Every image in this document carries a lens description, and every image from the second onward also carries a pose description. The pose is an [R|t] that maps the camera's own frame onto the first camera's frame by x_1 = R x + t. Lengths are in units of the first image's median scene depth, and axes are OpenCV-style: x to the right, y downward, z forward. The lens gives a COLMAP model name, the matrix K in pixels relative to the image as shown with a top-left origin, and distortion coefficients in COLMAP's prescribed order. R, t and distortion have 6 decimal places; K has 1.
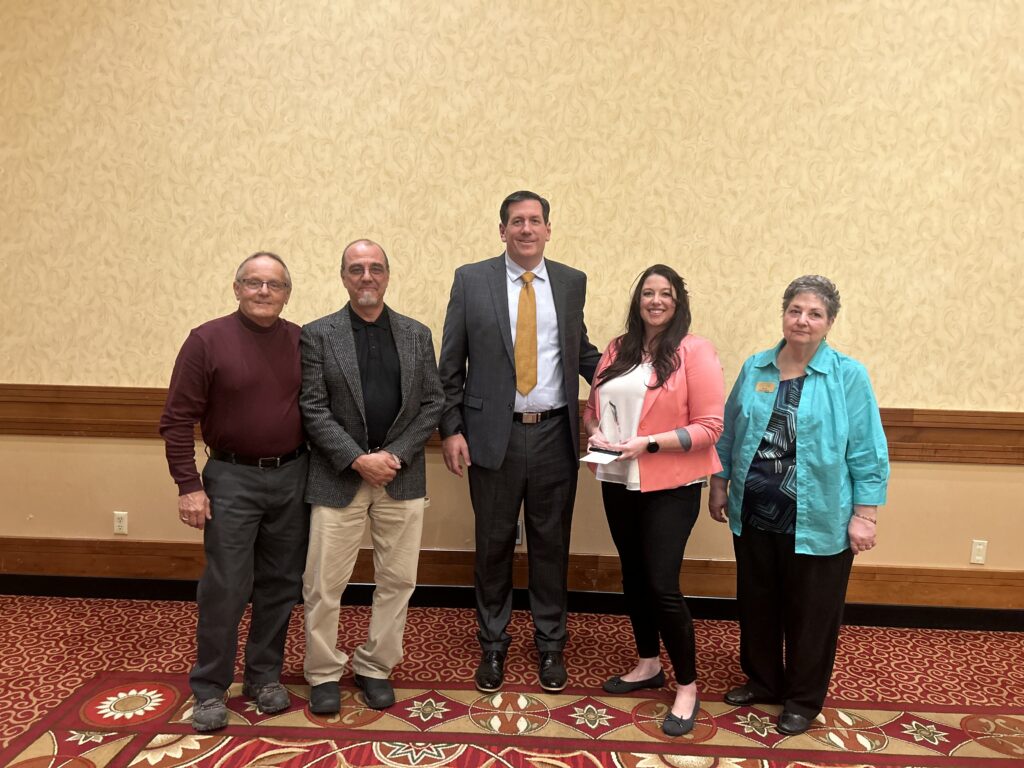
lens RADIAL K [[767.1, 0, 514.9], [0, 767.1, 387.4], [0, 0, 1]] dist [0.038790, -0.043045]
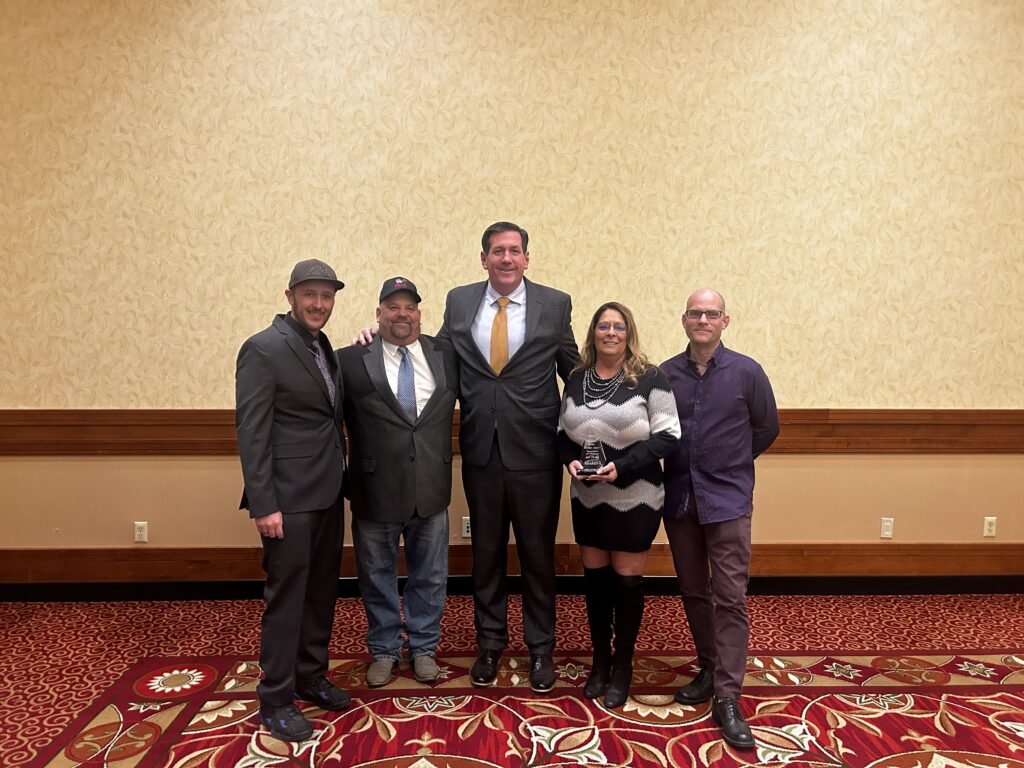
lens RADIAL K [[767.1, 0, 511.7], [0, 767.1, 382.9], [0, 0, 1]] dist [0.038790, -0.043045]
pose [[0.997641, -0.025900, 0.063568, -0.046168], [0.027779, 0.999197, -0.028859, 0.008770], [-0.062770, 0.030556, 0.997560, -0.157964]]
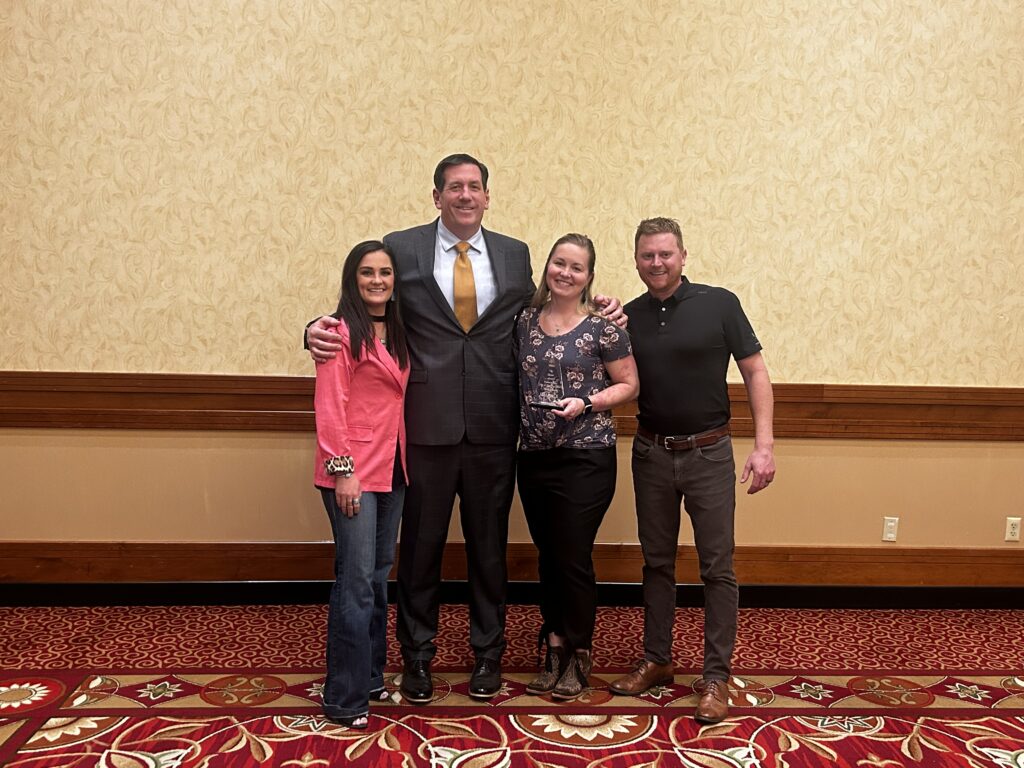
lens RADIAL K [[1005.8, 0, 515.7], [0, 1005.8, 393.9], [0, 0, 1]] dist [0.019078, 0.000000]
pose [[0.996057, -0.012431, 0.087841, 0.014856], [0.011171, 0.999828, 0.014820, 0.016902], [-0.088010, -0.013780, 0.996024, -0.242459]]
